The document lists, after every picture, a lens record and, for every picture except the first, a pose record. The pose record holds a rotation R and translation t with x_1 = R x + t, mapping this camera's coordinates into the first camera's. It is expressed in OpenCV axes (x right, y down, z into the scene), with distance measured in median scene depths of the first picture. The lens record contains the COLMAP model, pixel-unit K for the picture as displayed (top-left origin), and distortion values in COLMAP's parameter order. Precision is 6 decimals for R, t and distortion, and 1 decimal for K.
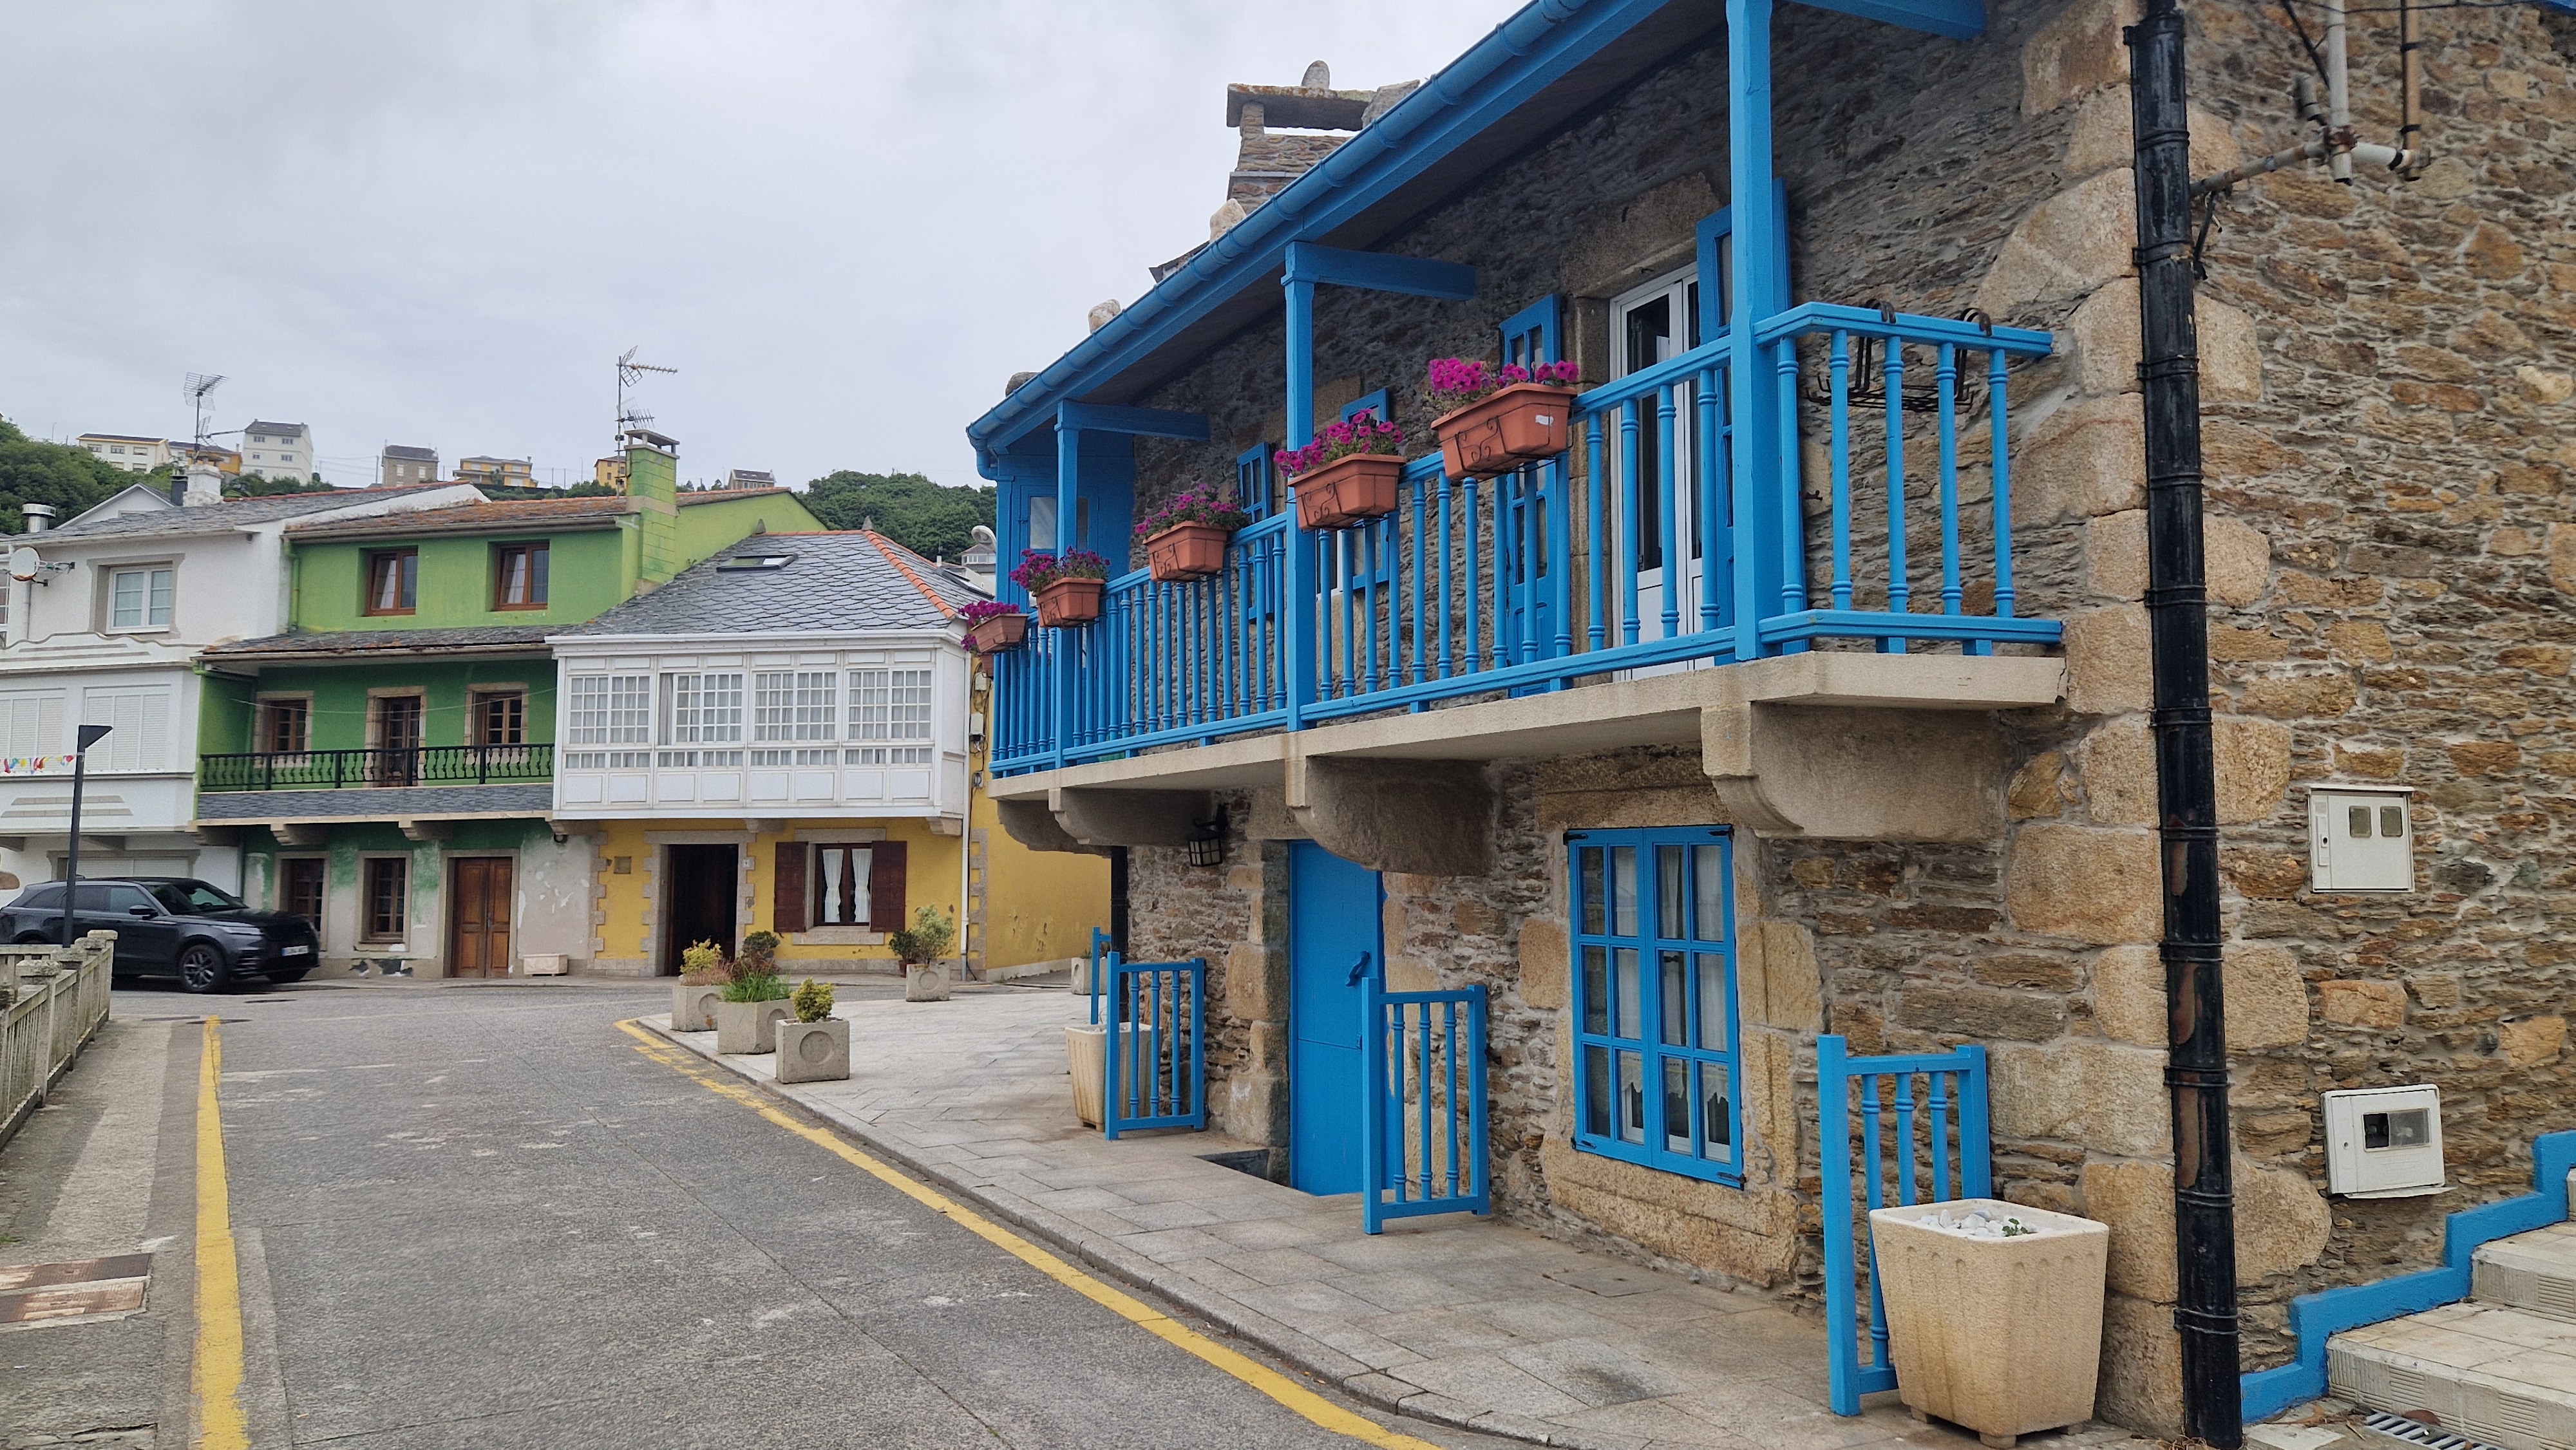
lens RADIAL K [[1912.6, 0, 1288.1], [0, 1912.6, 667.5], [0, 0, 1]] dist [0.094985, -0.109371]
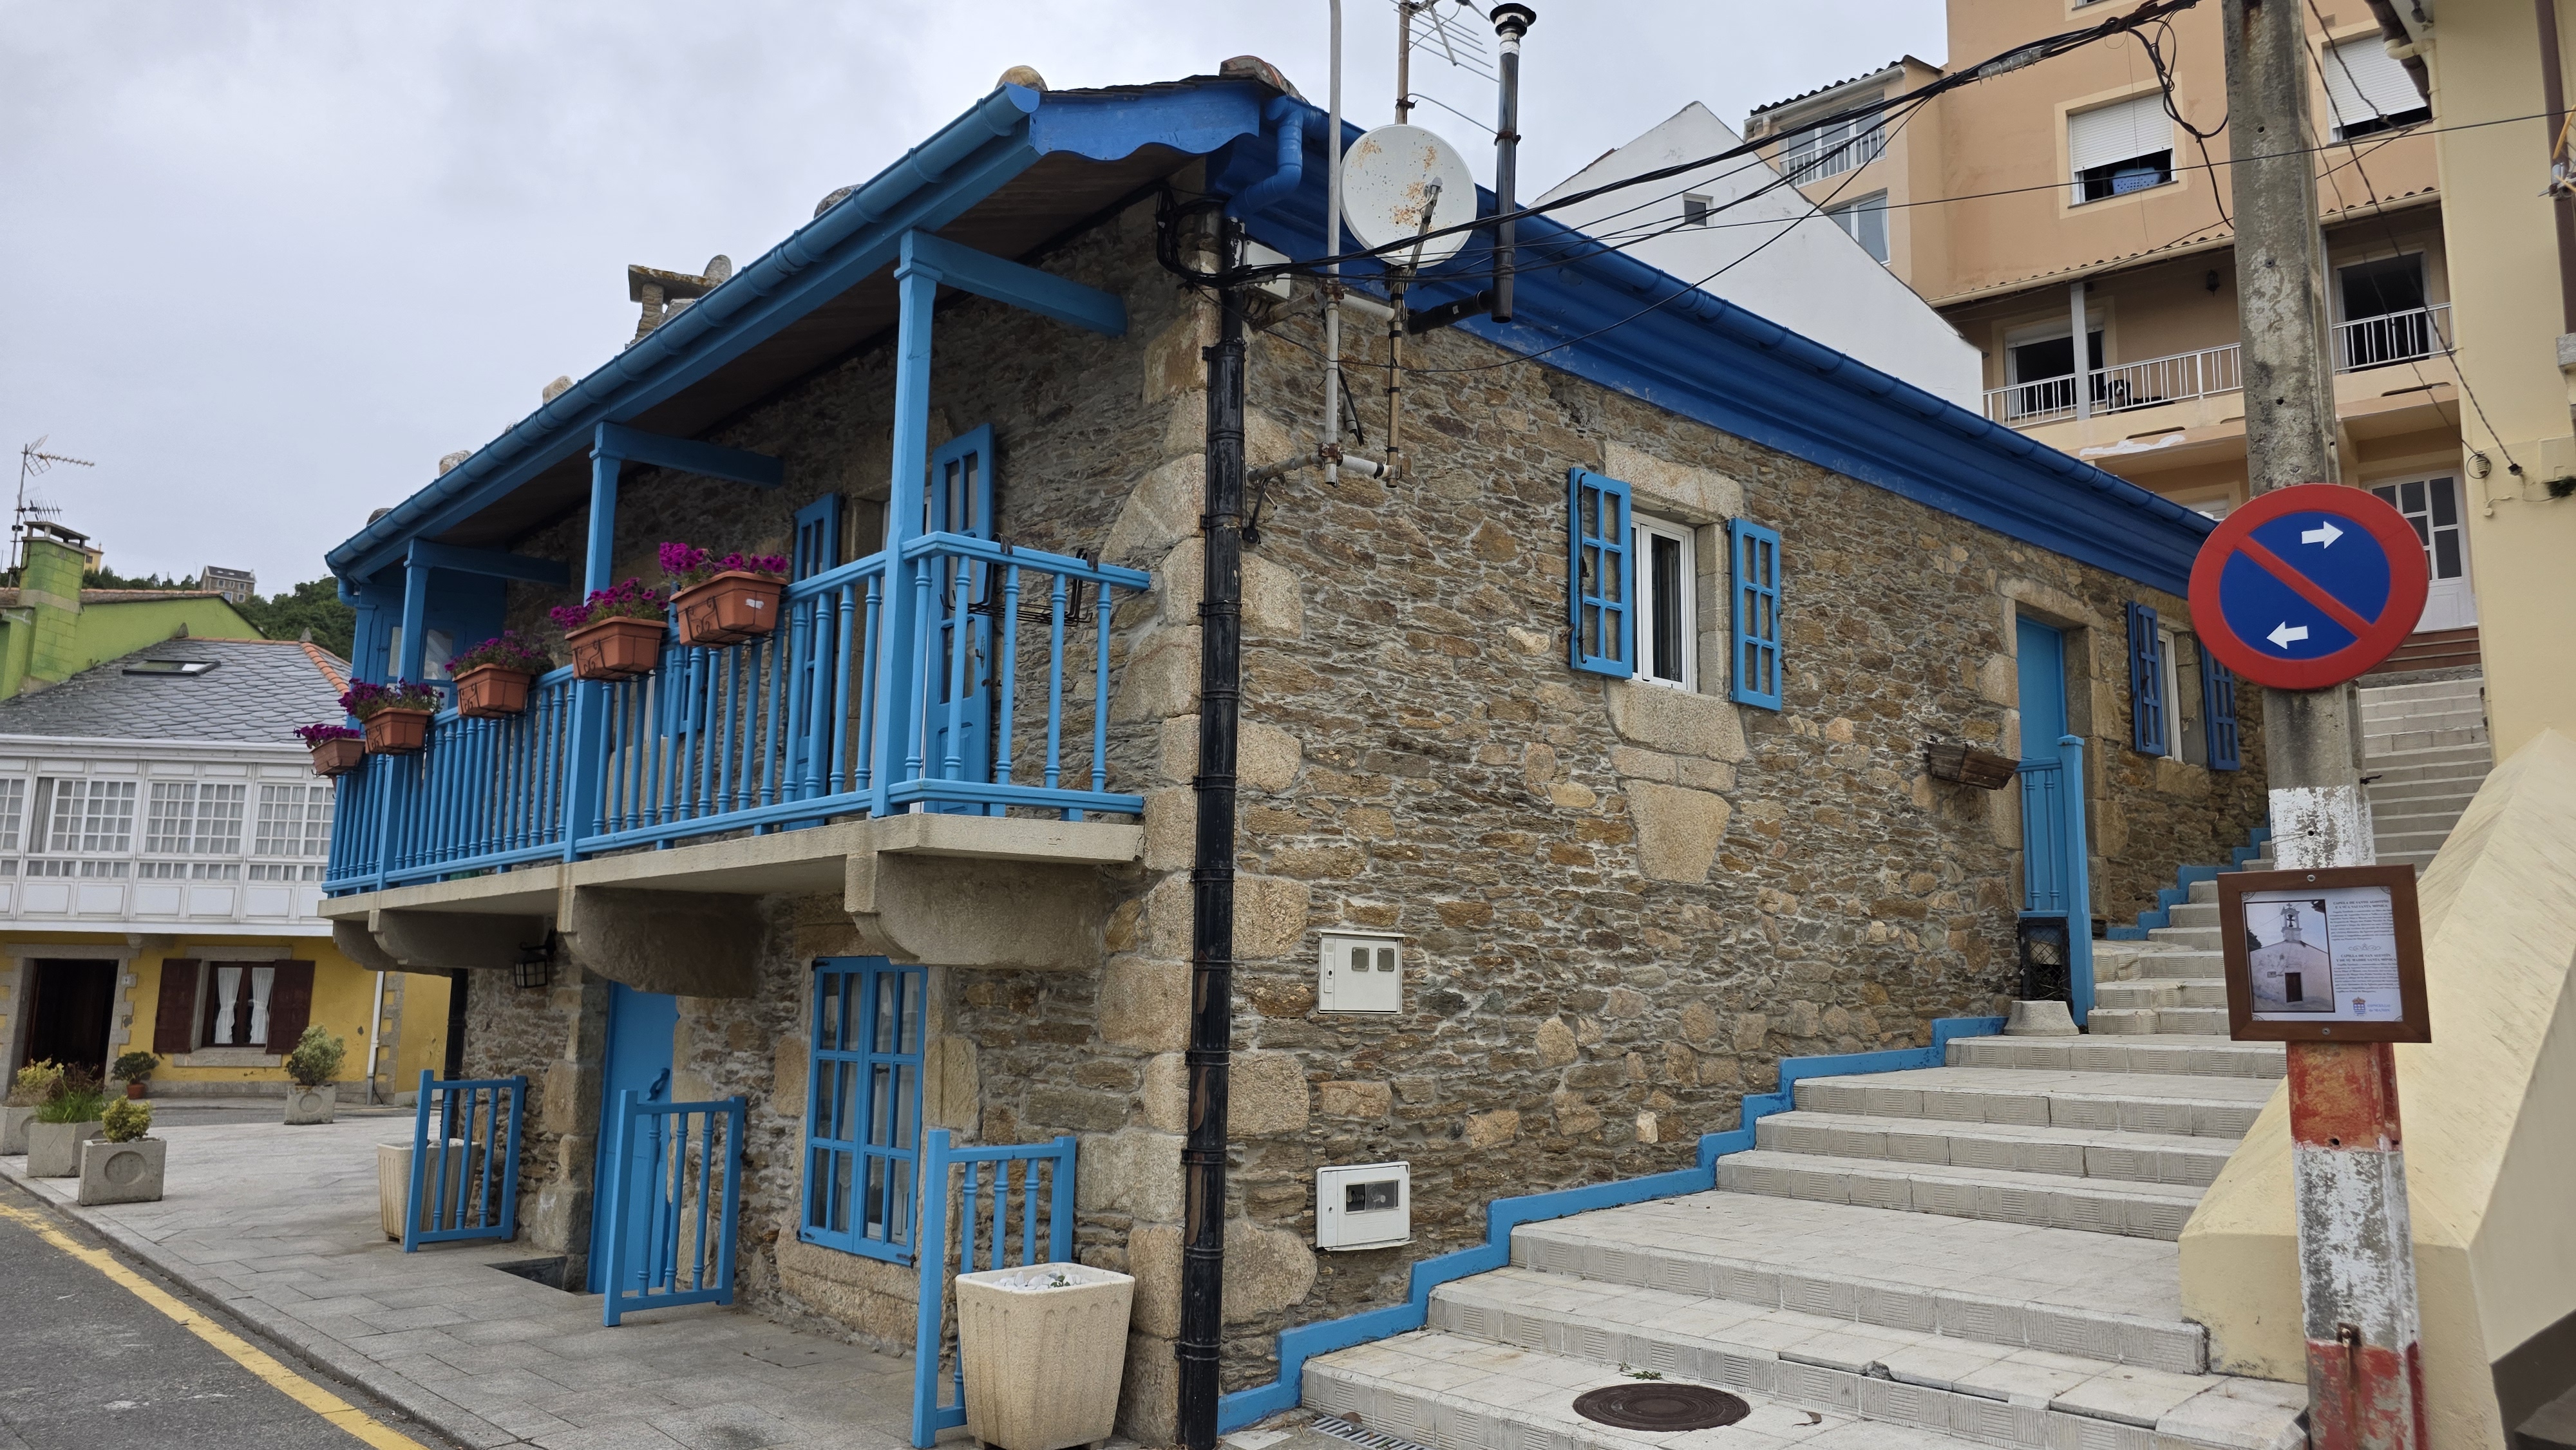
lens RADIAL K [[1723.8, 0, 1288.0], [0, 1723.8, 725.0], [0, 0, 1]] dist [0.104772, -0.146766]
pose [[0.955122, 0.061372, 0.289785, 0.141143], [-0.046465, 0.997232, -0.058050, -0.008730], [-0.292546, 0.041980, 0.955330, -0.104925]]
